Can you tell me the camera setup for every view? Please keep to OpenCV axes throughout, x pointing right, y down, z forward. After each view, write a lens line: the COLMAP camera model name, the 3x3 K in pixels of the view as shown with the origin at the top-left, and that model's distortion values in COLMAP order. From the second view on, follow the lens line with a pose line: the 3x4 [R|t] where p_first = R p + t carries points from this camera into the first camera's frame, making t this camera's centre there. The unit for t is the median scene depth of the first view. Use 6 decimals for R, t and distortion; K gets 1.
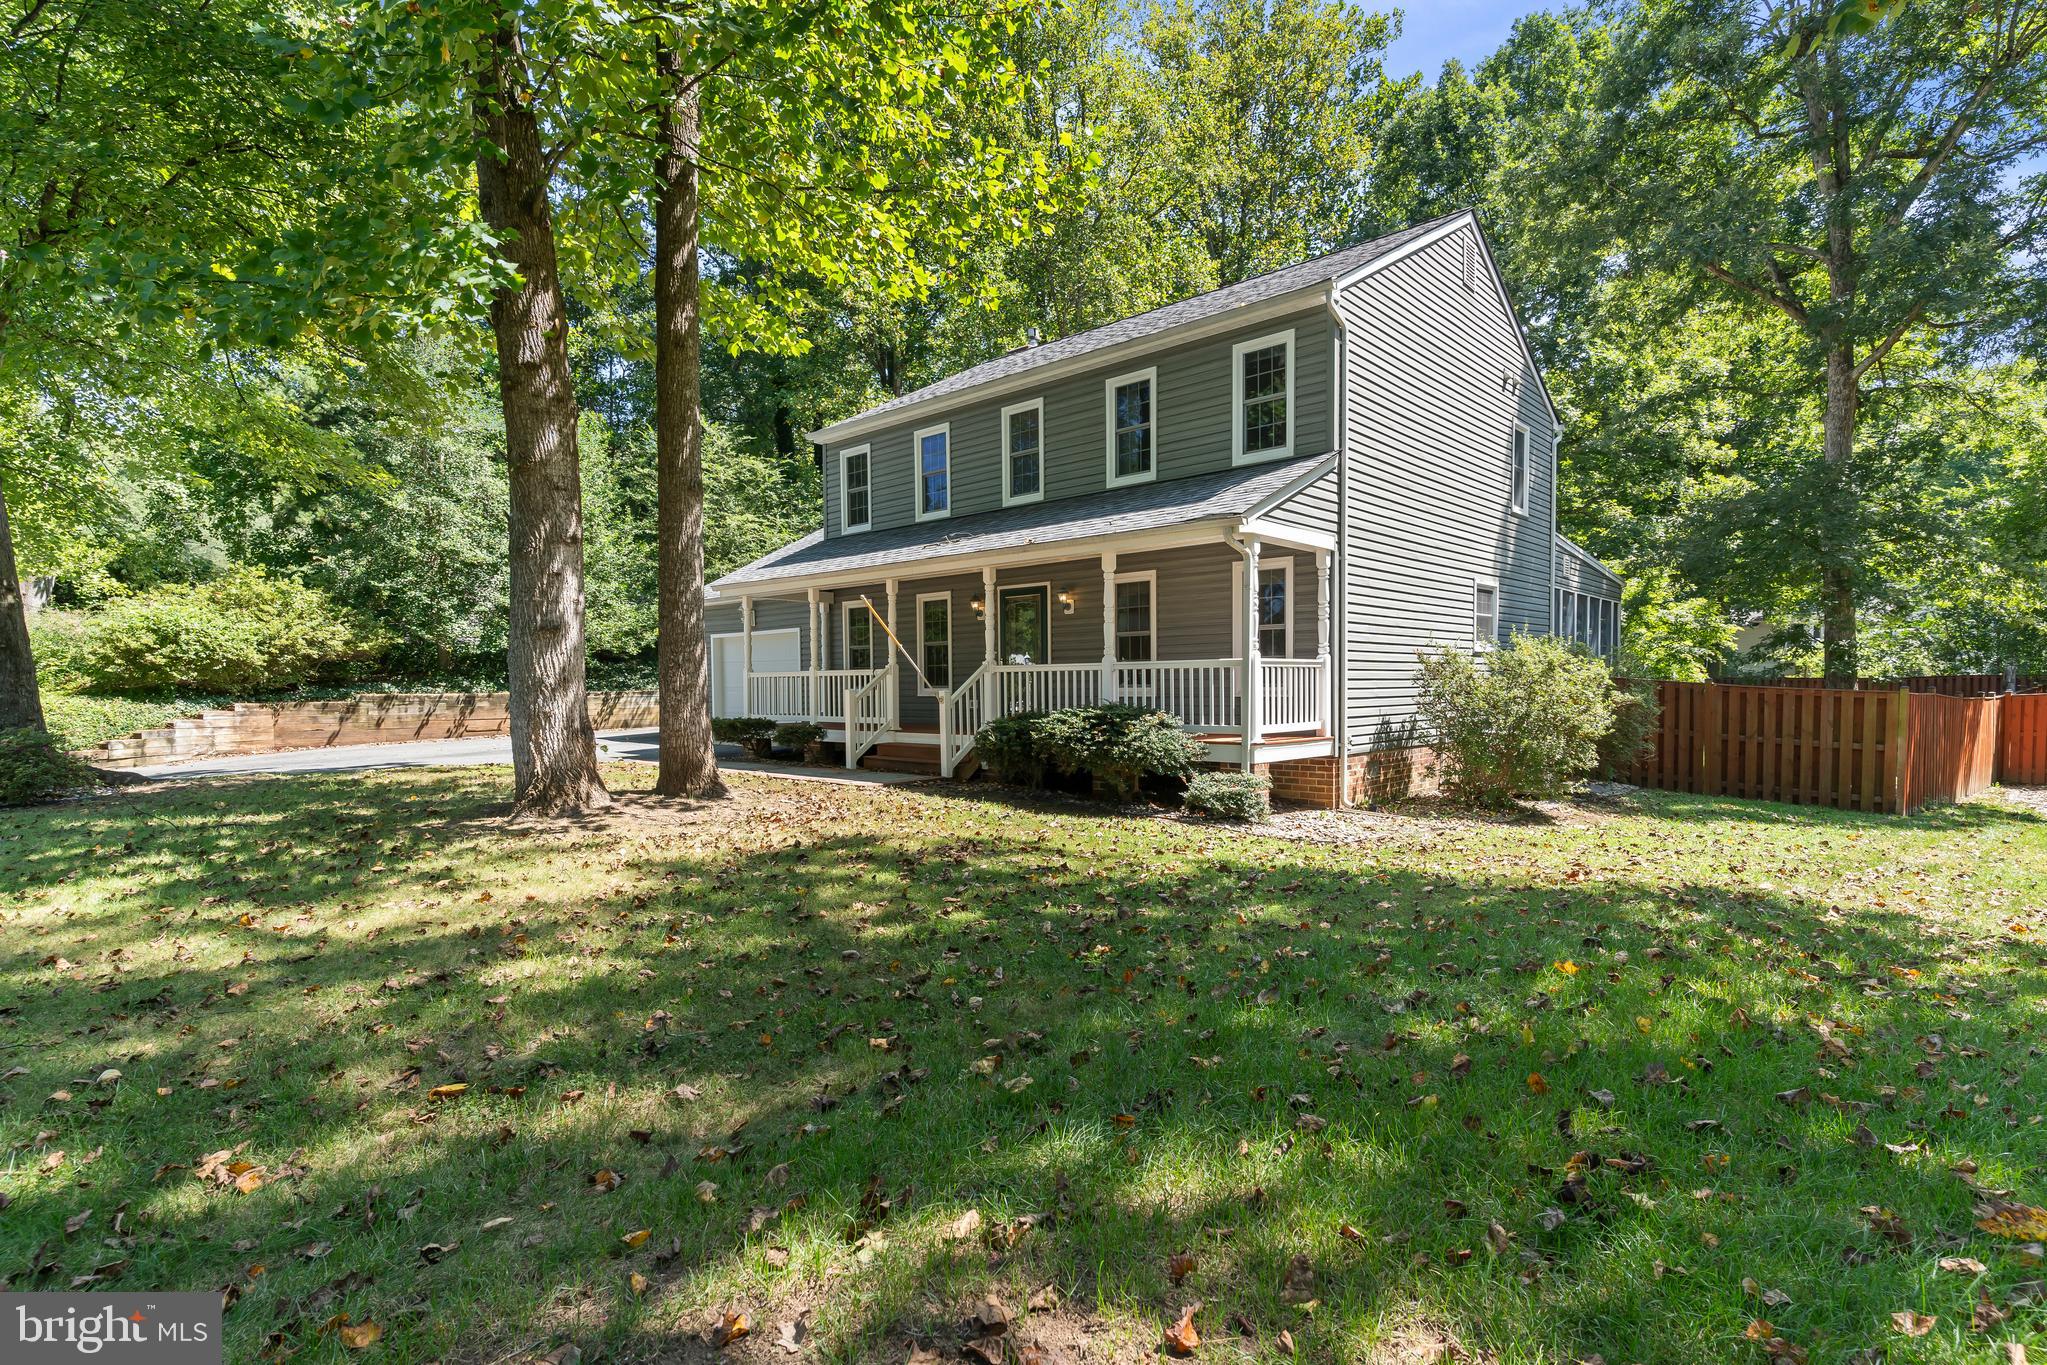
lens RADIAL K [[986.2, 0, 1025.7], [0, 986.2, 699.6], [0, 0, 1]] dist [0.000552, -0.000940]
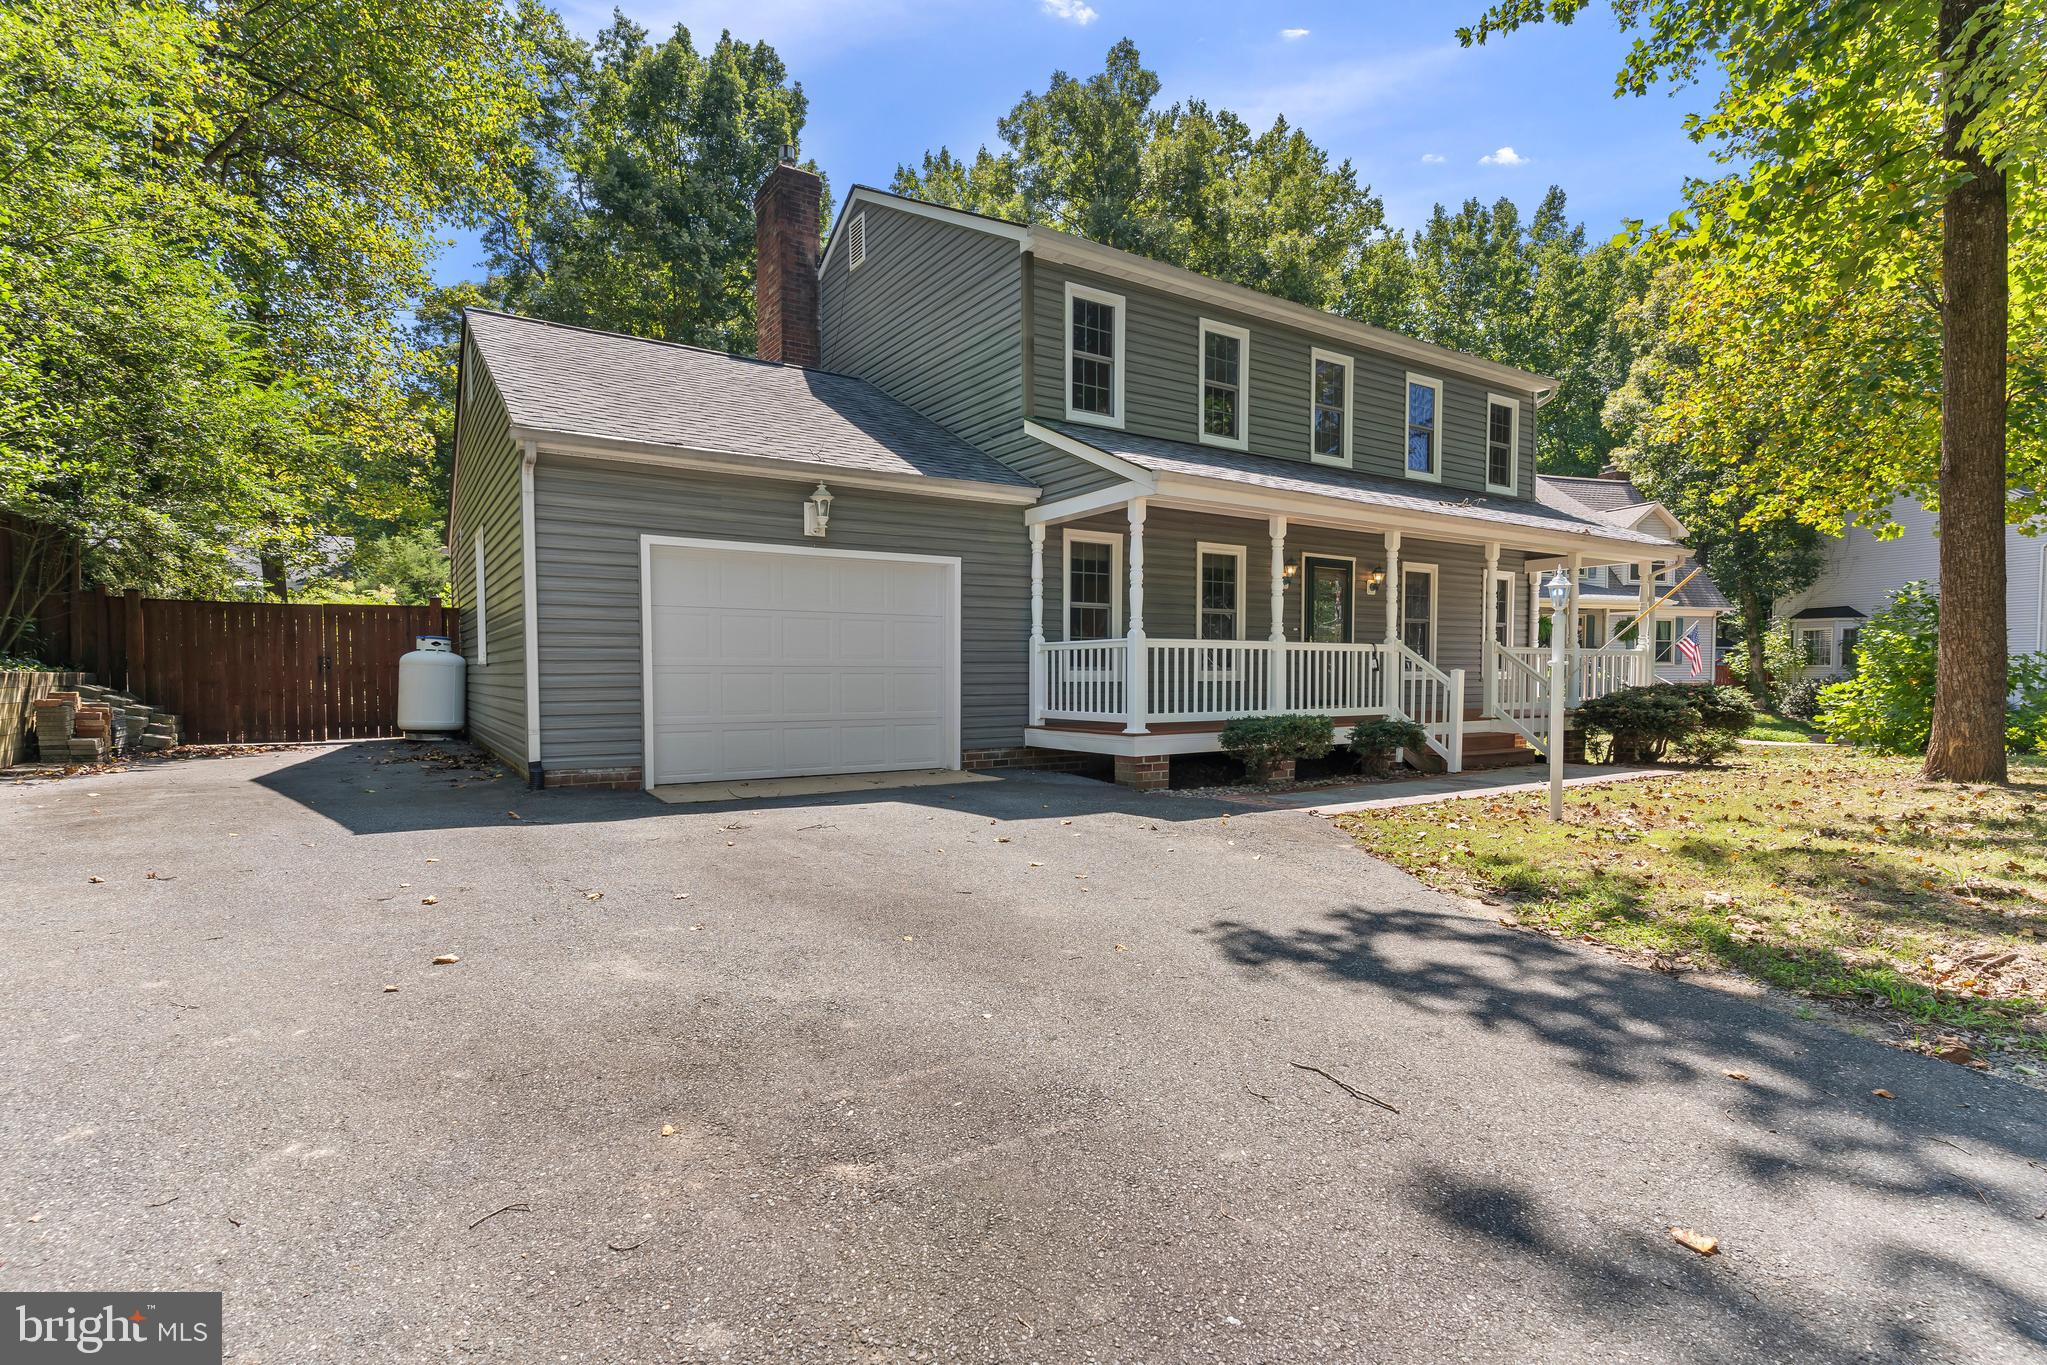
lens RADIAL K [[986.2, 0, 1036.8], [0, 986.2, 694.8], [0, 0, 1]] dist [0.000552, -0.000940]
pose [[0.246088, -0.017362, 0.969092, -0.830299], [0.009081, 0.999837, 0.015606, -0.004709], [-0.969205, 0.004960, 0.246205, 0.914255]]
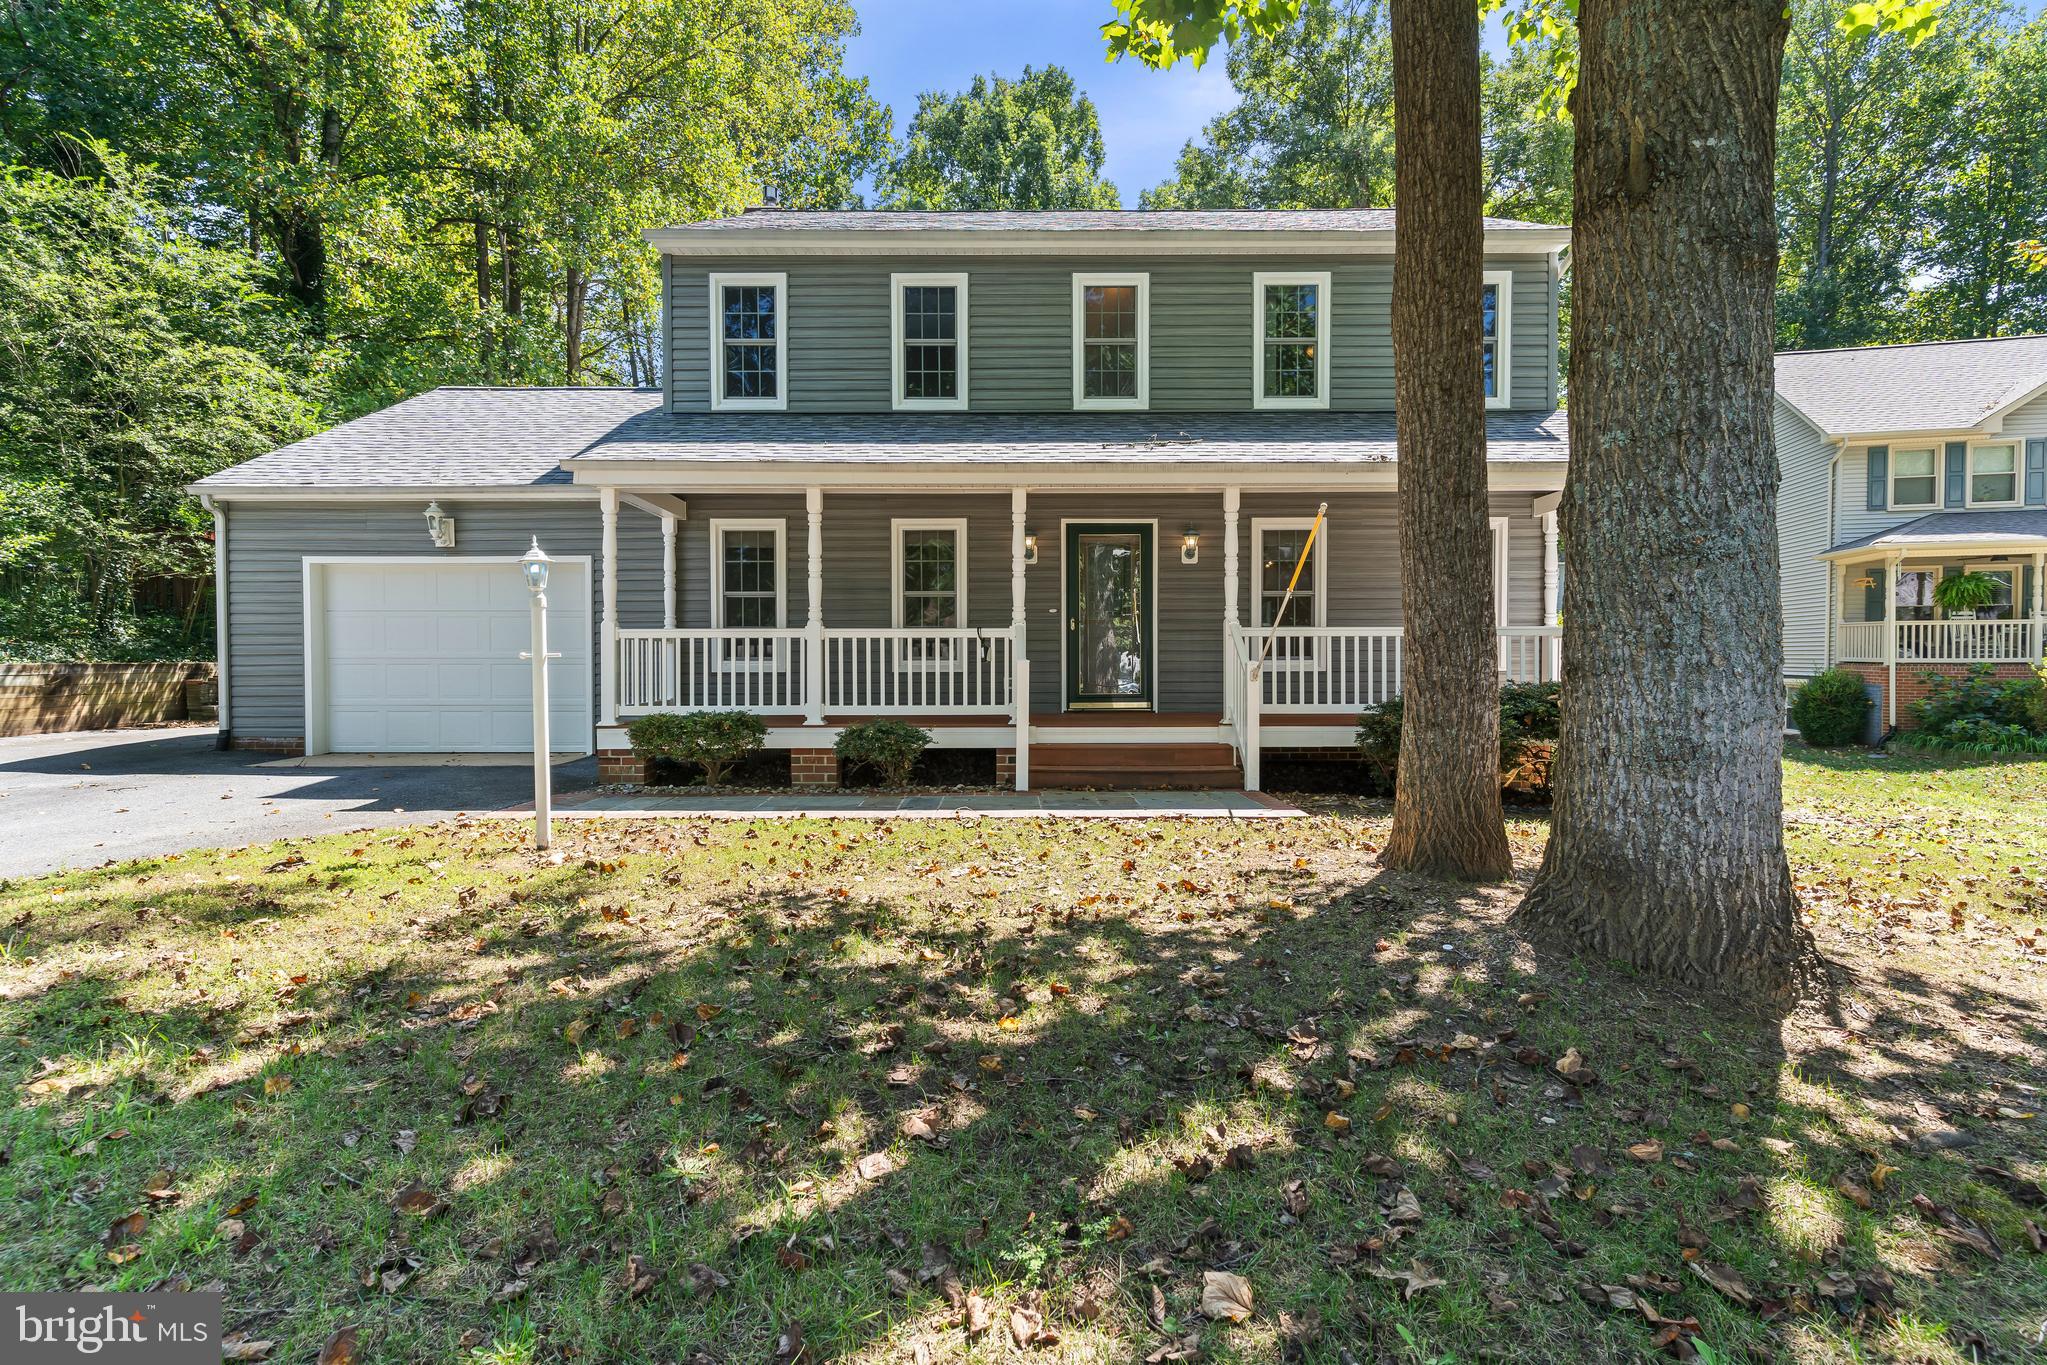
lens RADIAL K [[986.2, 0, 1024.6], [0, 986.2, 662.9], [0, 0, 1]] dist [0.000552, -0.000940]
pose [[0.735364, 0.002754, 0.677667, -0.482594], [0.005203, 0.999939, -0.009709, -0.001937], [-0.677652, 0.010665, 0.735305, 0.441698]]
